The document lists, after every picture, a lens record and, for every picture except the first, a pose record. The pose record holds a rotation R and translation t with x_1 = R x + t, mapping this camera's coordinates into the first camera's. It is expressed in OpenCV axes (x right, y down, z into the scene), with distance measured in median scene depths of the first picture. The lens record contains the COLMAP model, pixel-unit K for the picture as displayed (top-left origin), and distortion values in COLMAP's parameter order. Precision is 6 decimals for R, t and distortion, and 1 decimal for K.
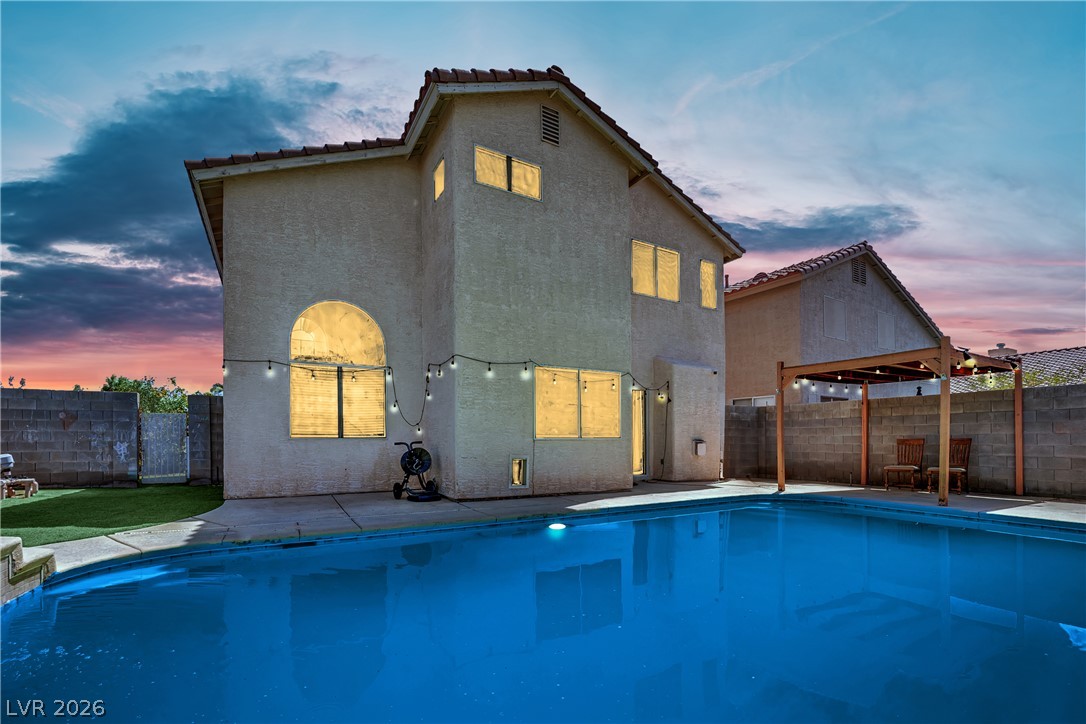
lens RADIAL K [[475.7, 0, 544.2], [0, 475.7, 439.5], [0, 0, 1]] dist [-0.011151, -0.000315]
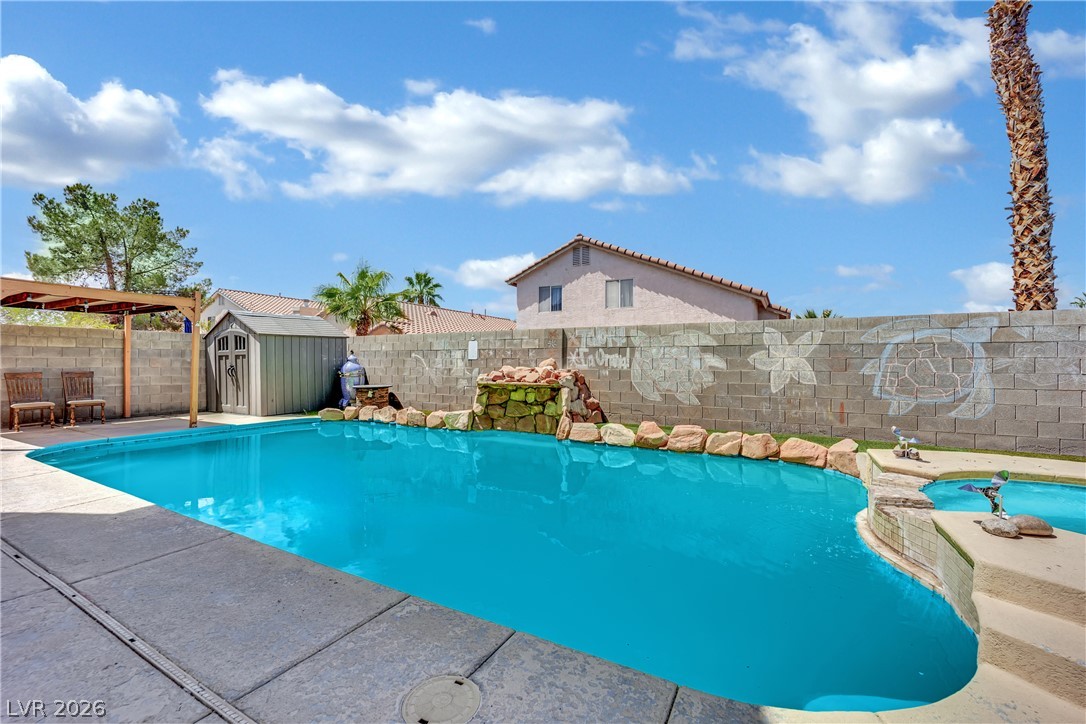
lens RADIAL K [[453.0, 0, 542.3], [0, 453.0, 356.9], [0, 0, 1]] dist [-0.006951, 0.000144]
pose [[-0.510825, 0.012395, 0.859595, -0.543649], [-0.005295, 0.999832, -0.017564, -0.024758], [-0.859668, -0.013524, -0.510673, 0.678607]]
